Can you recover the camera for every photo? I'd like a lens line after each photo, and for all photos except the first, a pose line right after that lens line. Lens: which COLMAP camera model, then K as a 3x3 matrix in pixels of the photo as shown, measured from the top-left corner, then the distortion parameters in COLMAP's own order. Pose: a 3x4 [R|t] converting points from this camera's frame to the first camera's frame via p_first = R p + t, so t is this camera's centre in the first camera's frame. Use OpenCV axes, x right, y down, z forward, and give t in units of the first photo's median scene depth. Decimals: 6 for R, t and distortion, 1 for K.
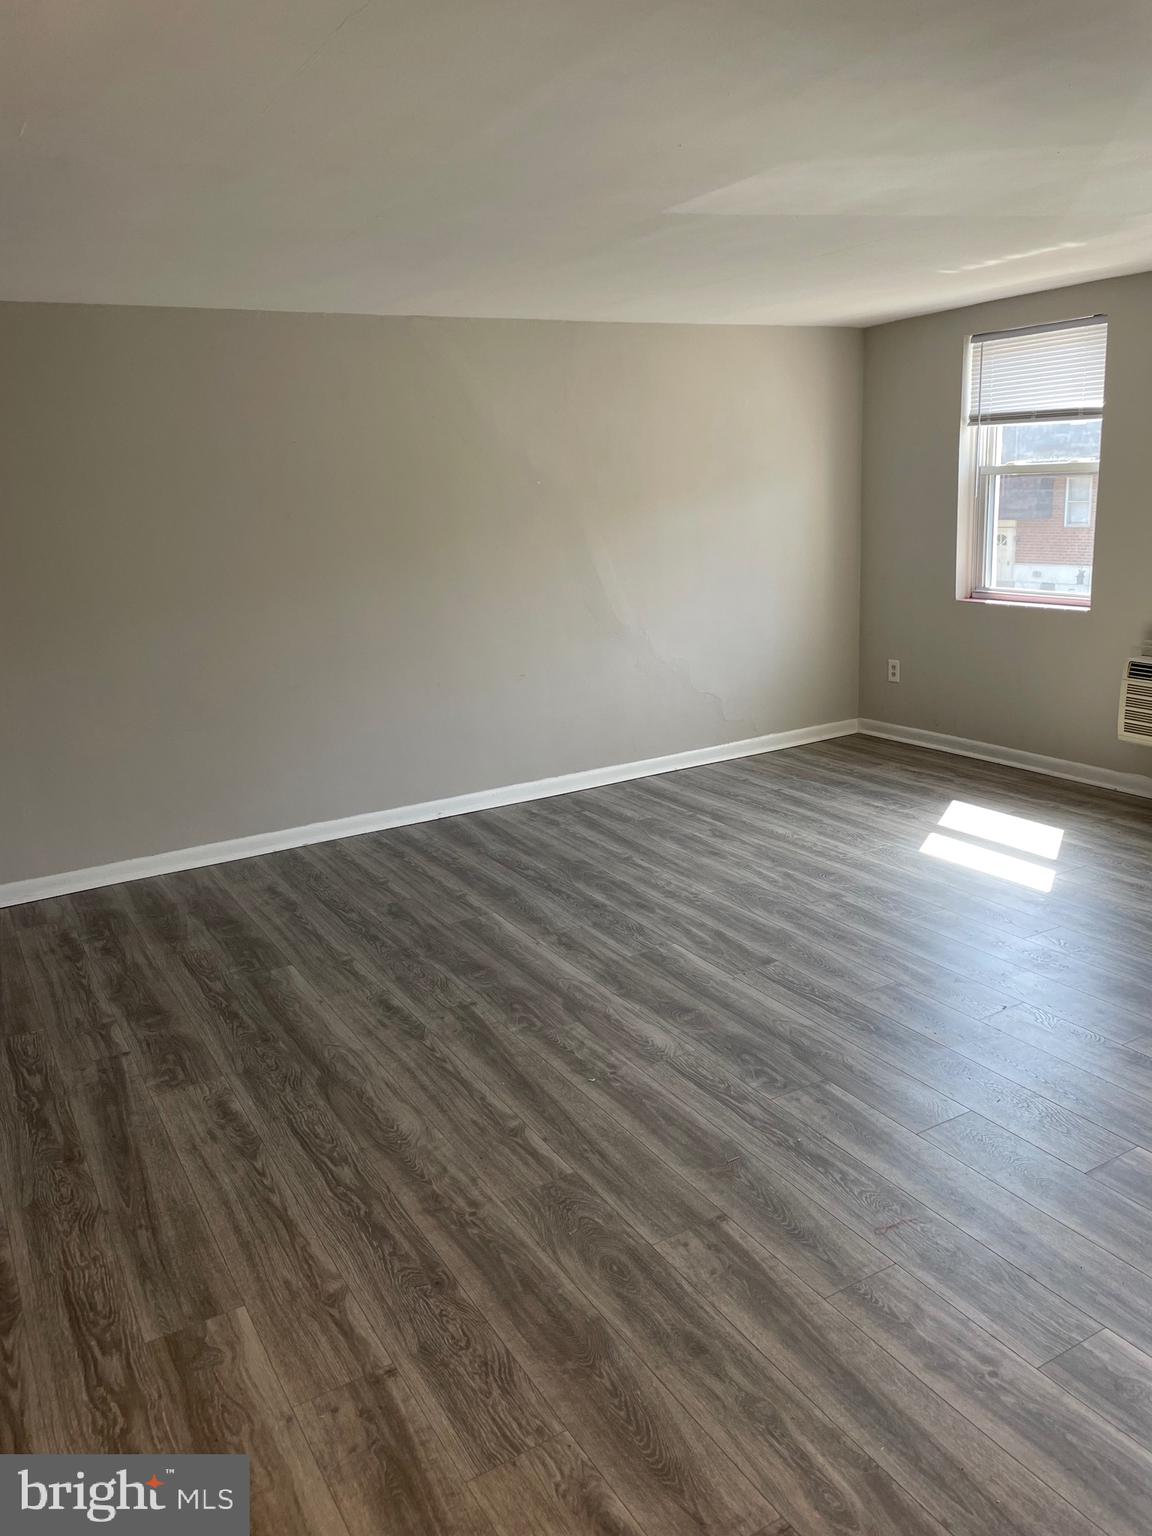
lens RADIAL K [[1156.1, 0, 573.5], [0, 1156.1, 768.6], [0, 0, 1]] dist [0.031097, -0.010097]
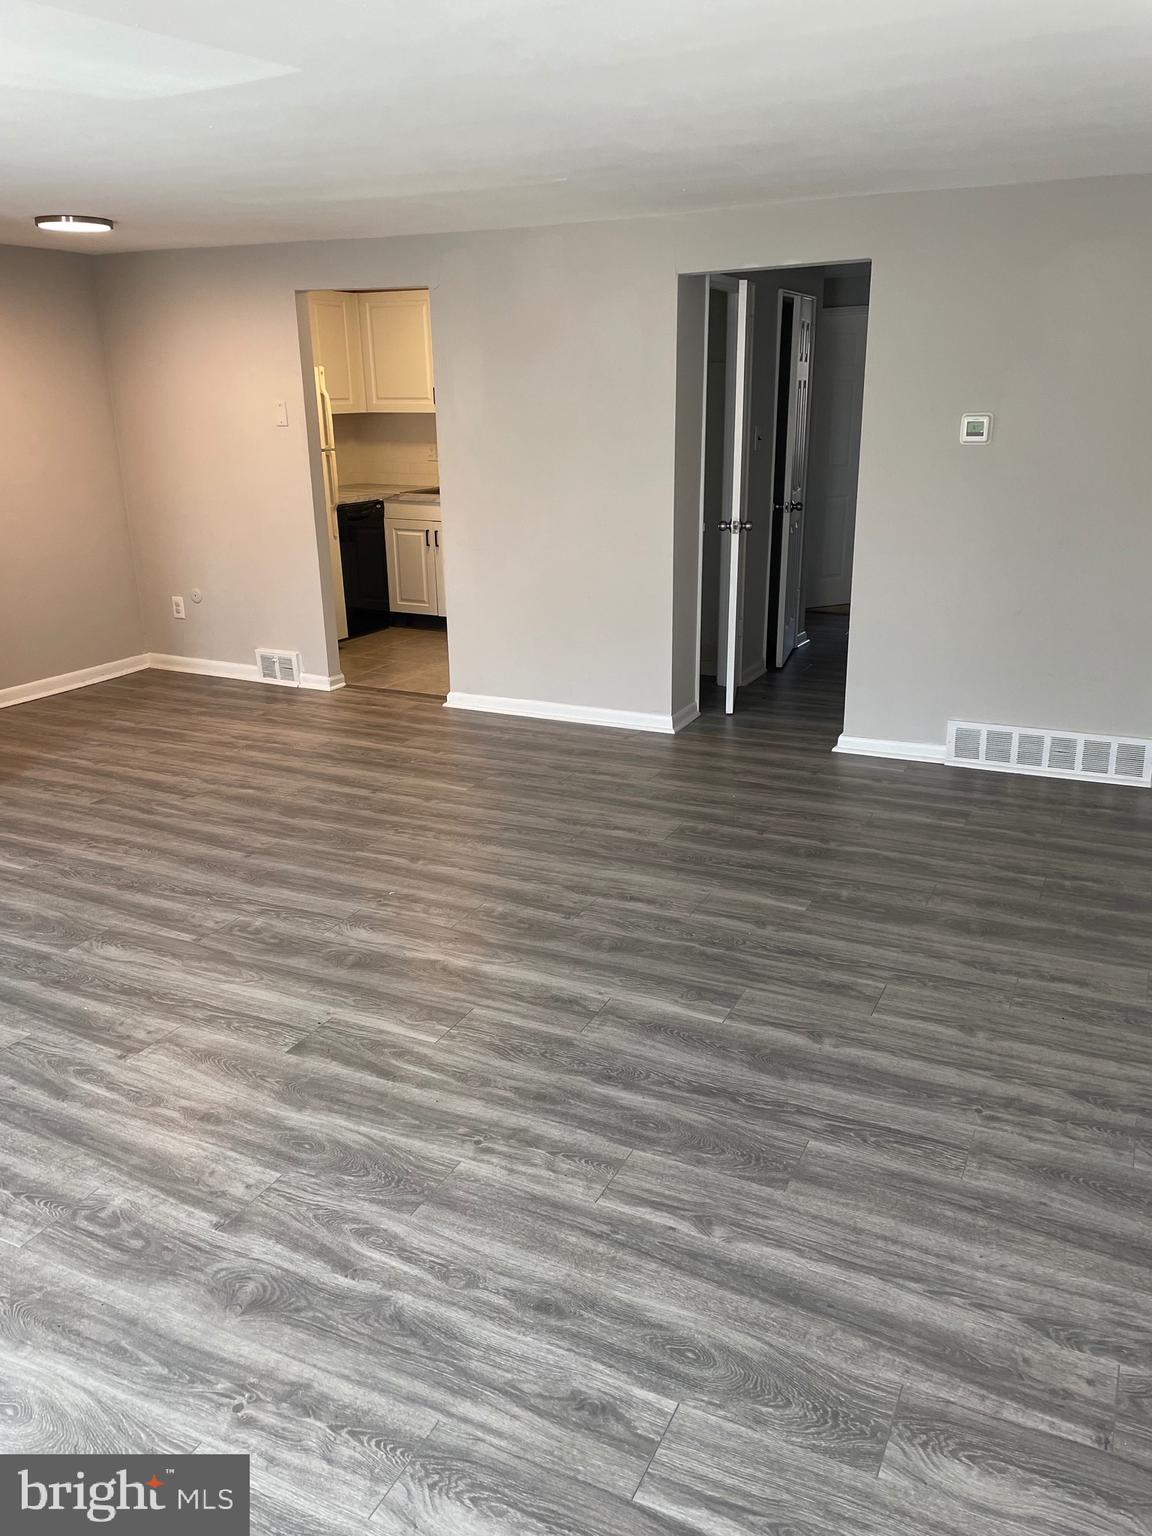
lens RADIAL K [[1156.1, 0, 578.8], [0, 1156.1, 768.7], [0, 0, 1]] dist [0.031097, -0.010097]
pose [[-0.829295, 0.223064, -0.512360, 0.336770], [-0.089745, 0.851809, 0.516107, -0.367974], [0.551558, 0.473987, -0.686382, 1.422698]]
